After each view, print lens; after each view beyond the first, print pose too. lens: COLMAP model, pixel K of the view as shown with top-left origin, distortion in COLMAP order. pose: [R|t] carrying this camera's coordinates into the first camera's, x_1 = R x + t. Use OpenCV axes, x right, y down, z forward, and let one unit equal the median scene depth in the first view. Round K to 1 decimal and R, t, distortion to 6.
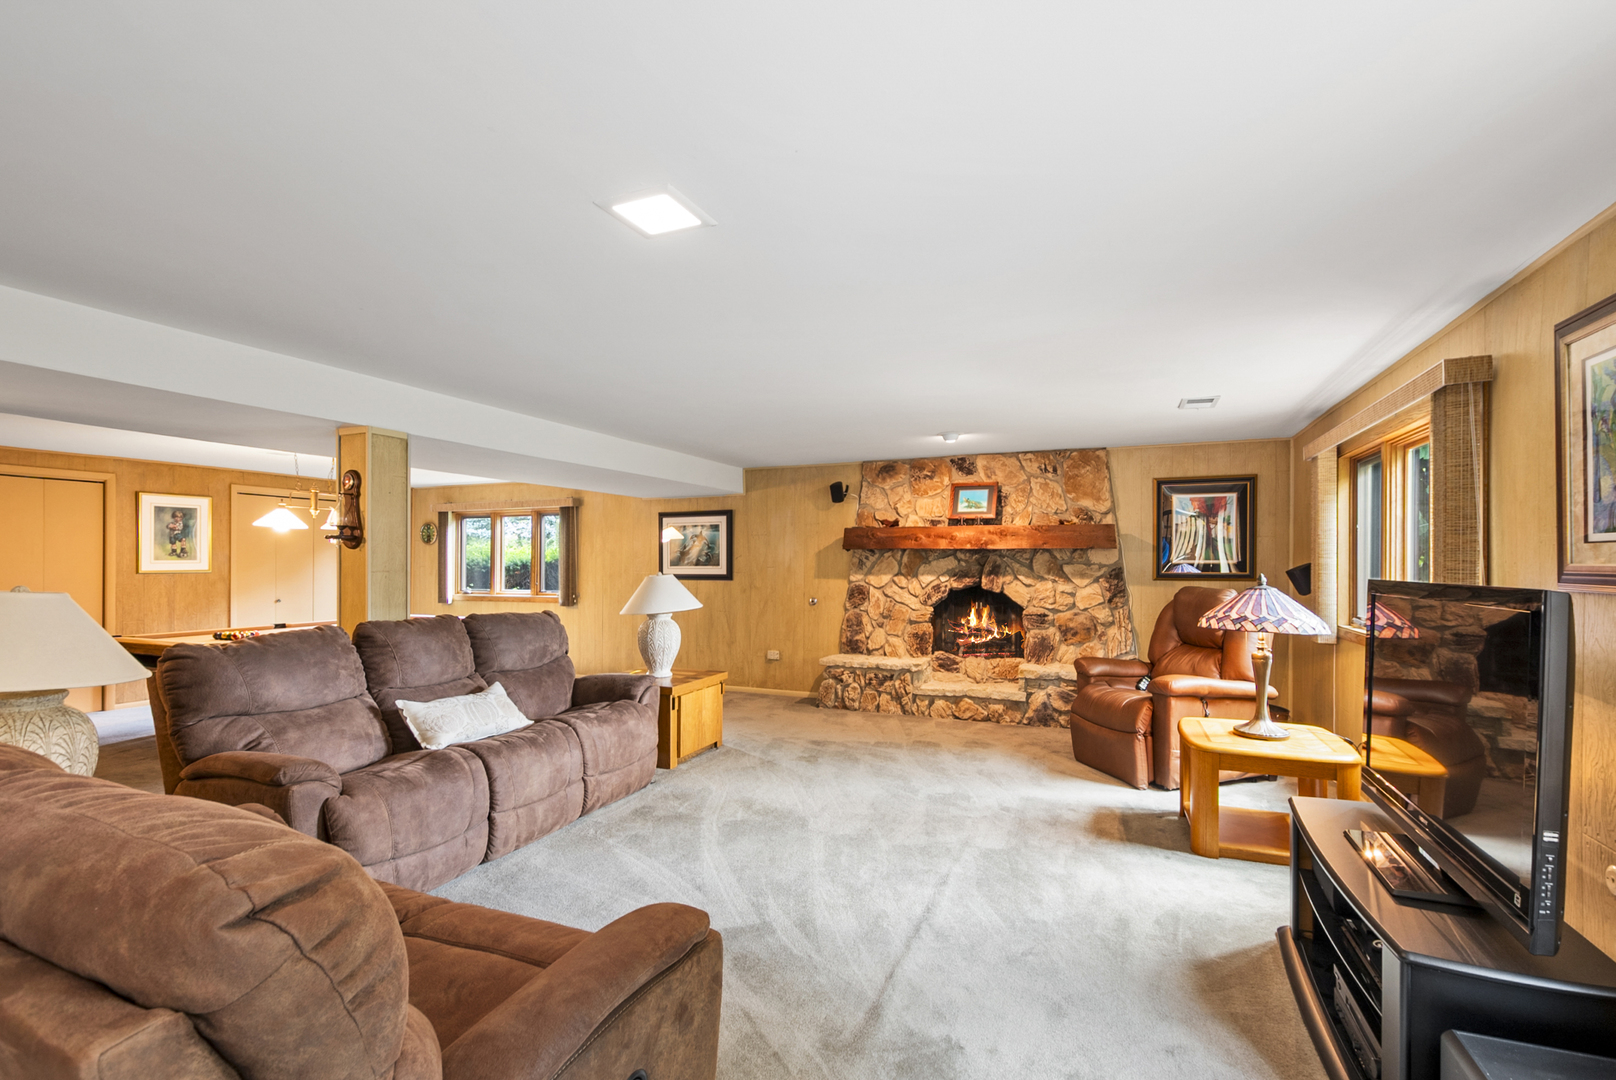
lens RADIAL K [[720.3, 0, 817.1], [0, 720.3, 567.6], [0, 0, 1]] dist [0.005879, -0.001605]
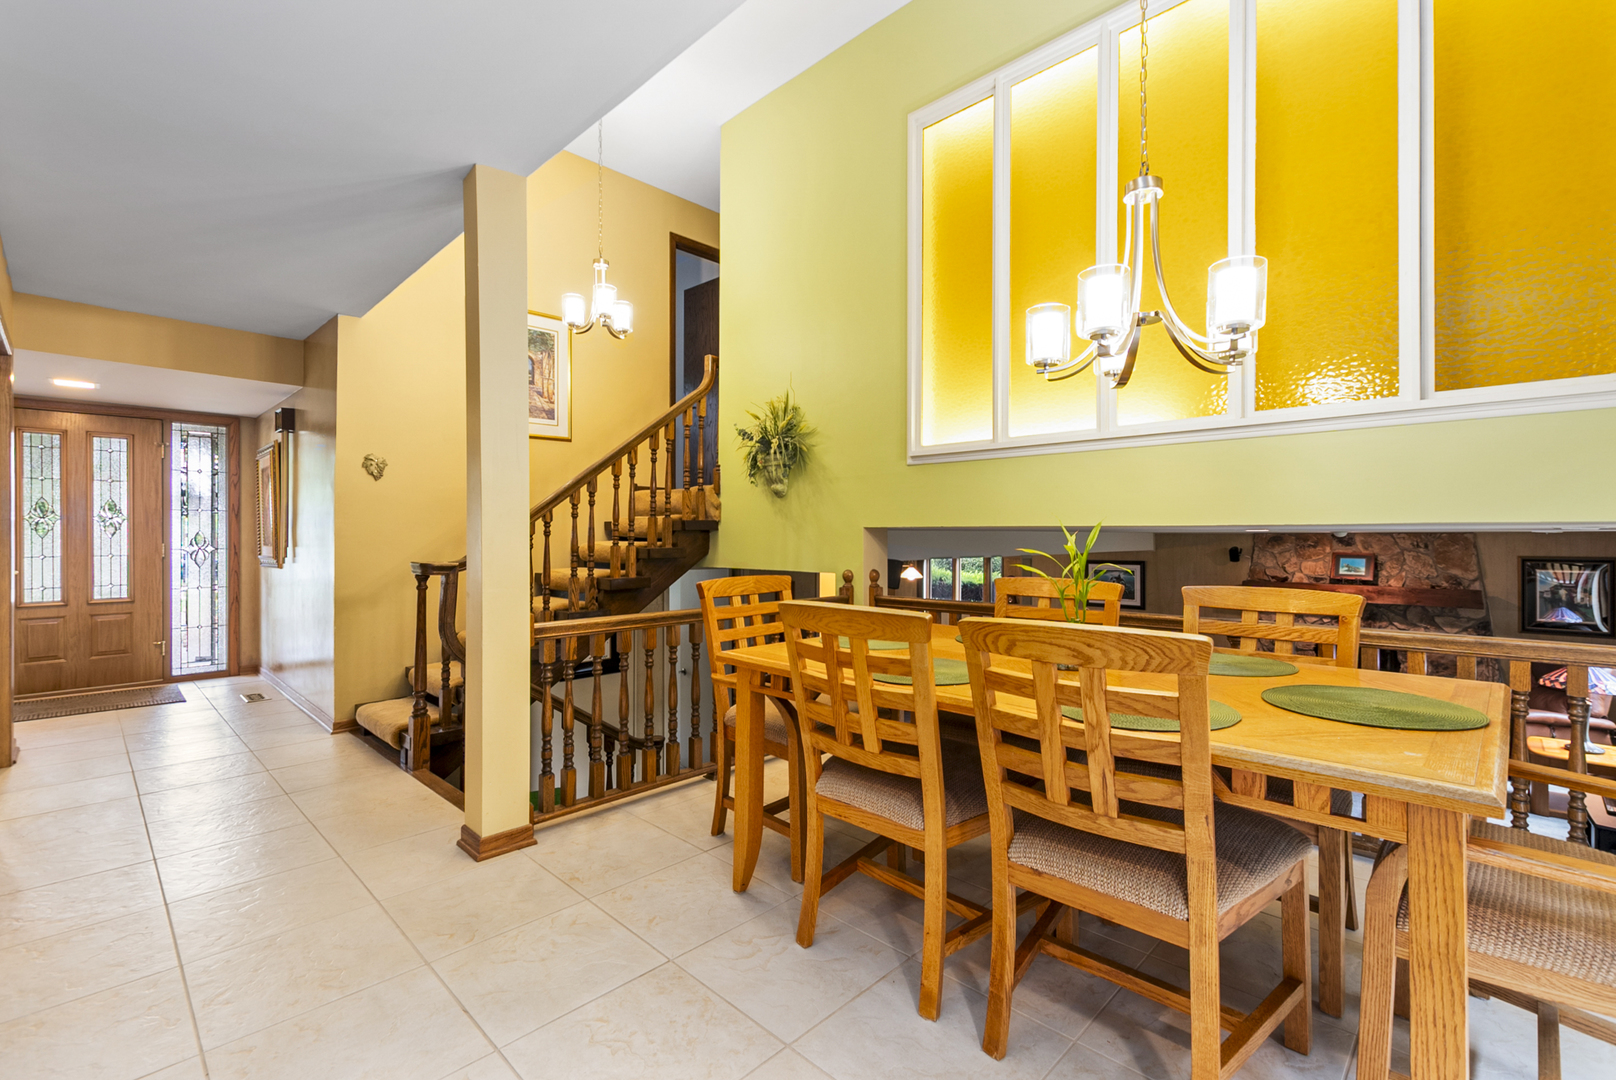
lens RADIAL K [[720.3, 0, 807.9], [0, 720.3, 532.2], [0, 0, 1]] dist [0.005879, -0.001605]
pose [[0.930535, -0.002095, -0.366196, -0.474170], [-0.002271, 0.999931, -0.011490, -0.264655], [0.366195, 0.011523, 0.930467, -1.290559]]
